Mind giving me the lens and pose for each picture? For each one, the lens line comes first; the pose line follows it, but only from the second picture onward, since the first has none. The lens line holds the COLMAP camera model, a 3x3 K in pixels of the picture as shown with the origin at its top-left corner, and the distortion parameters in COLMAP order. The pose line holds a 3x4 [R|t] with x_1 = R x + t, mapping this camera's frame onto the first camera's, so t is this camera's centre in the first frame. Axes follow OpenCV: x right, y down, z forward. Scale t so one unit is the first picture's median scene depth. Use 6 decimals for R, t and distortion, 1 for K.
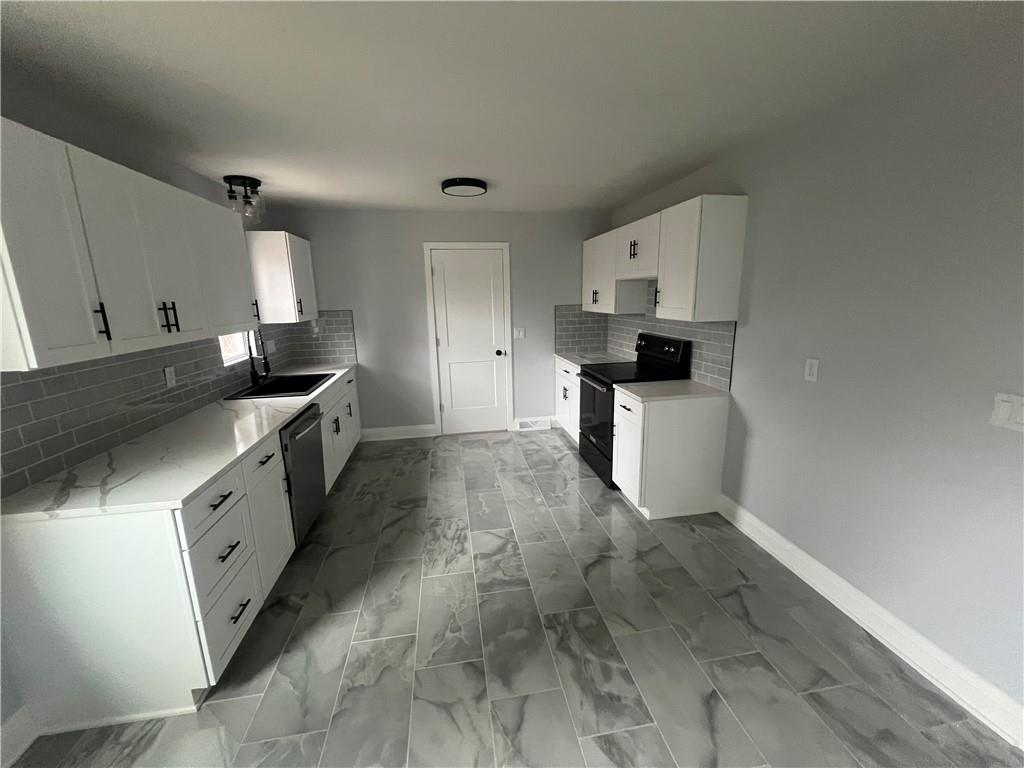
lens RADIAL K [[409.8, 0, 515.9], [0, 409.8, 385.2], [0, 0, 1]] dist [-0.002640, 0.000972]
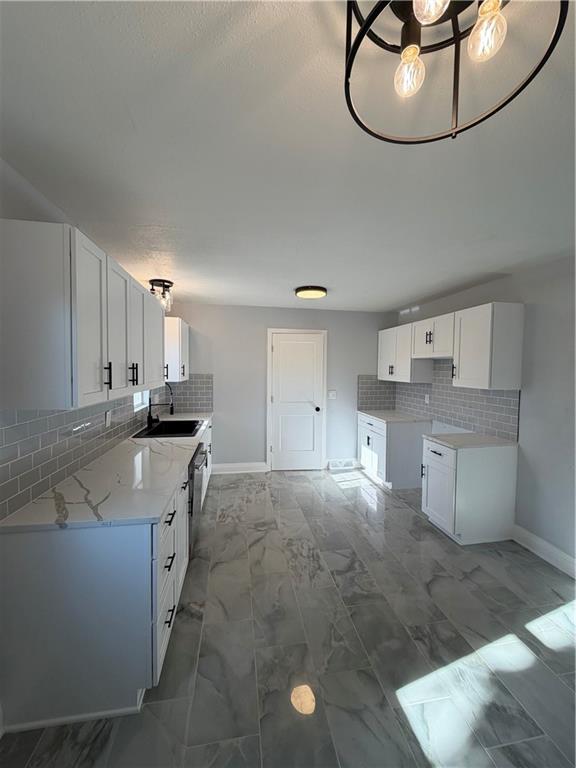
lens RADIAL K [[306.3, 0, 289.7], [0, 306.3, 382.3], [0, 0, 1]] dist [0.000310, 0.000084]
pose [[0.999536, 0.030301, 0.003029, -0.227350], [-0.029361, 0.985329, -0.168121, 0.011038], [-0.008079, 0.167954, 0.985762, -0.002389]]
